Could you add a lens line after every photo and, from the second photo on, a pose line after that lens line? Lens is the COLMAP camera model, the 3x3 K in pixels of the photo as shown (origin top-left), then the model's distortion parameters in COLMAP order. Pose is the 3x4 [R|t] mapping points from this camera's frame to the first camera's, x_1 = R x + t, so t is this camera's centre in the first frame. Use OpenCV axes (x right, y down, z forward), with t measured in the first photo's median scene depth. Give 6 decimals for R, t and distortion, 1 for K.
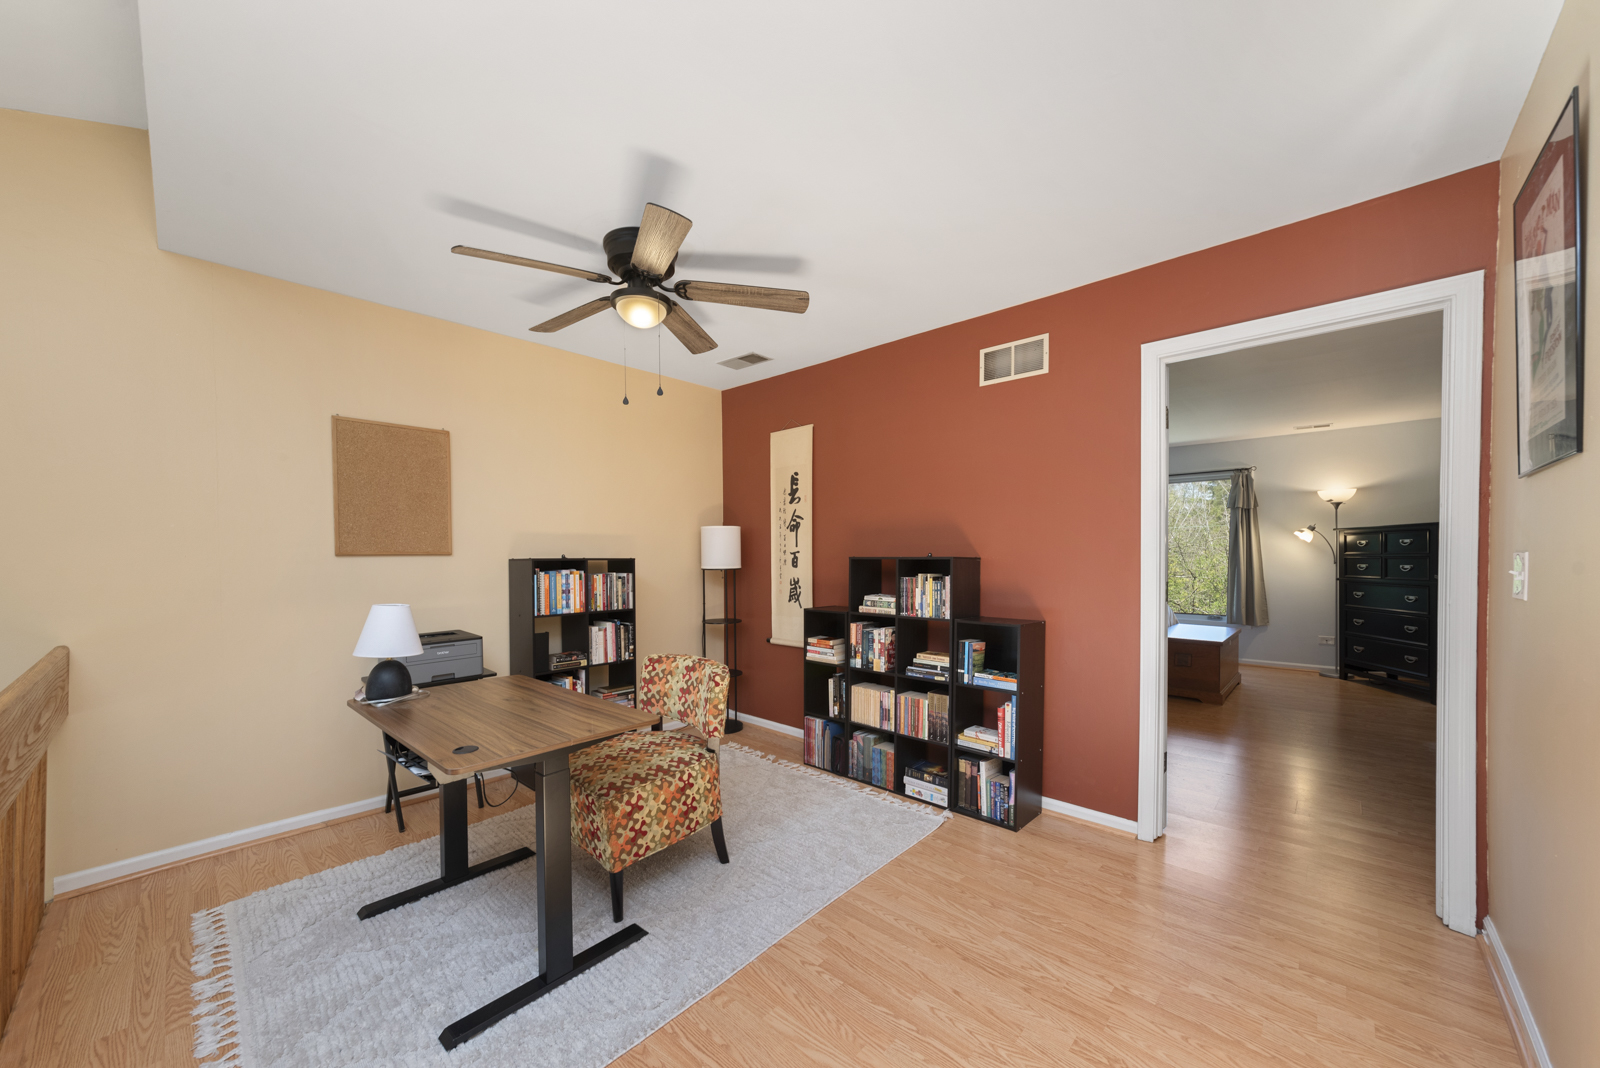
lens RADIAL K [[576.1, 0, 800.1], [0, 576.1, 562.3], [0, 0, 1]] dist [-0.001946, -0.000142]
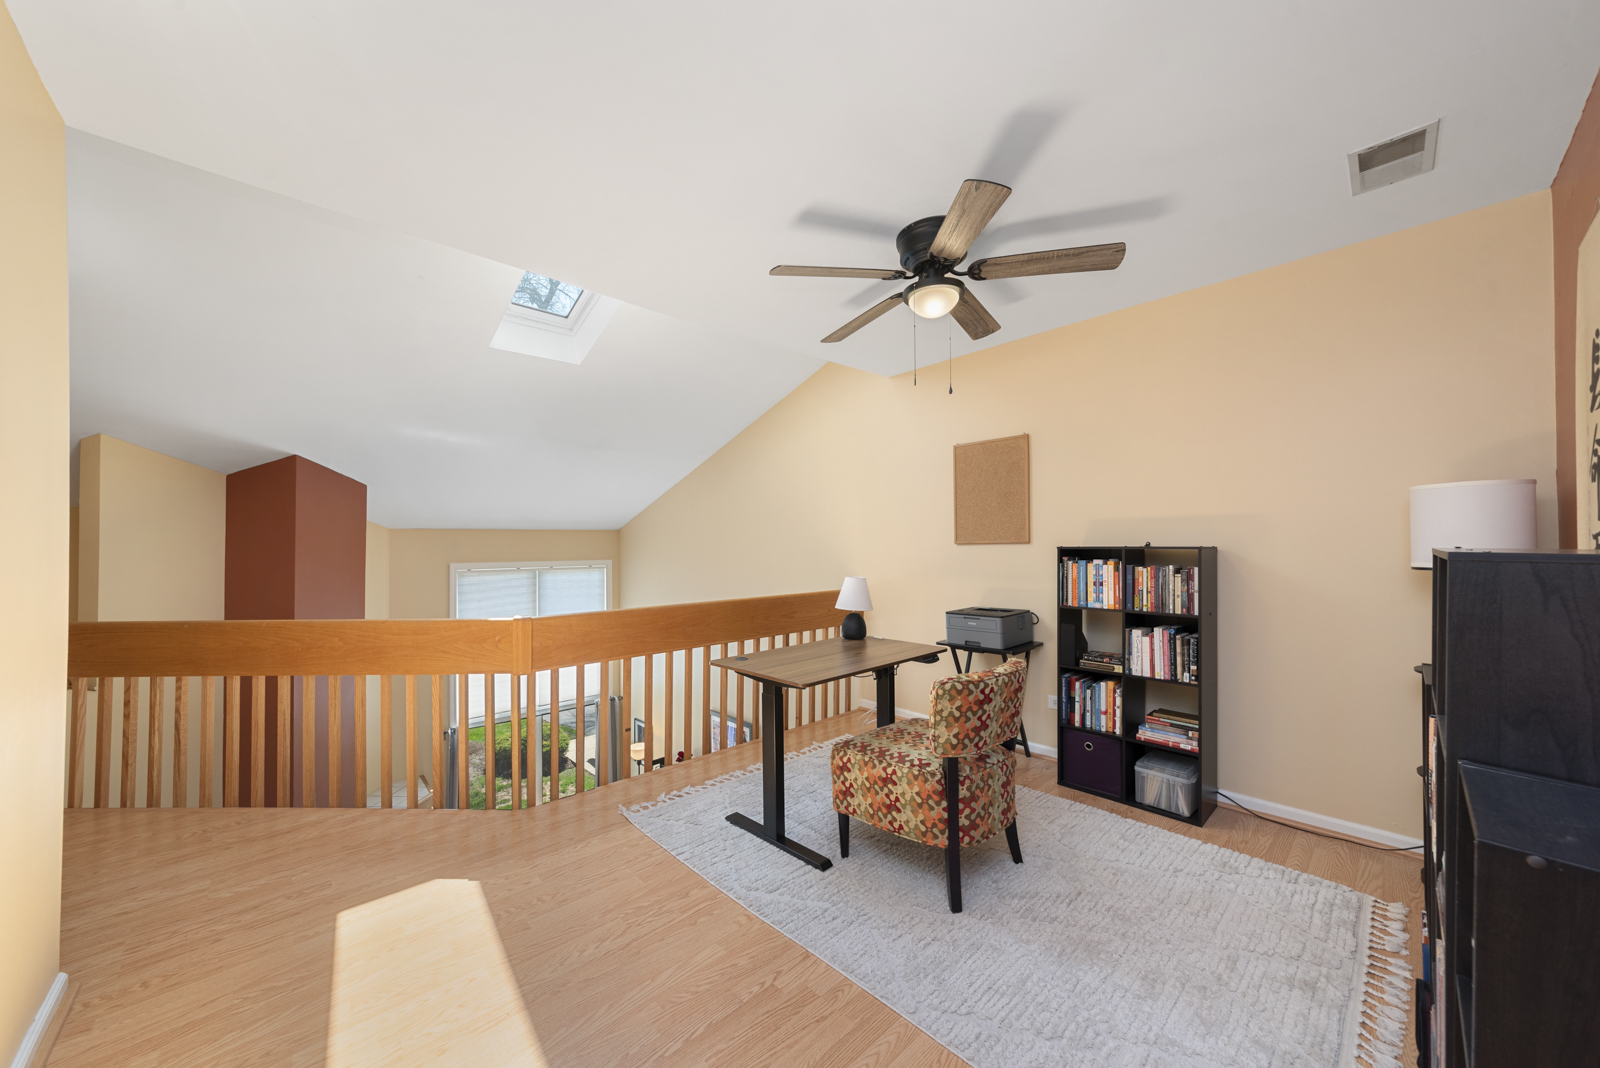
lens RADIAL K [[576.1, 0, 797.9], [0, 576.1, 540.3], [0, 0, 1]] dist [-0.001946, -0.000142]
pose [[-0.072110, -0.003961, -0.997389, 0.791094], [-0.003916, 0.999986, -0.003688, -0.018088], [0.997389, 0.003640, -0.072125, 0.901626]]
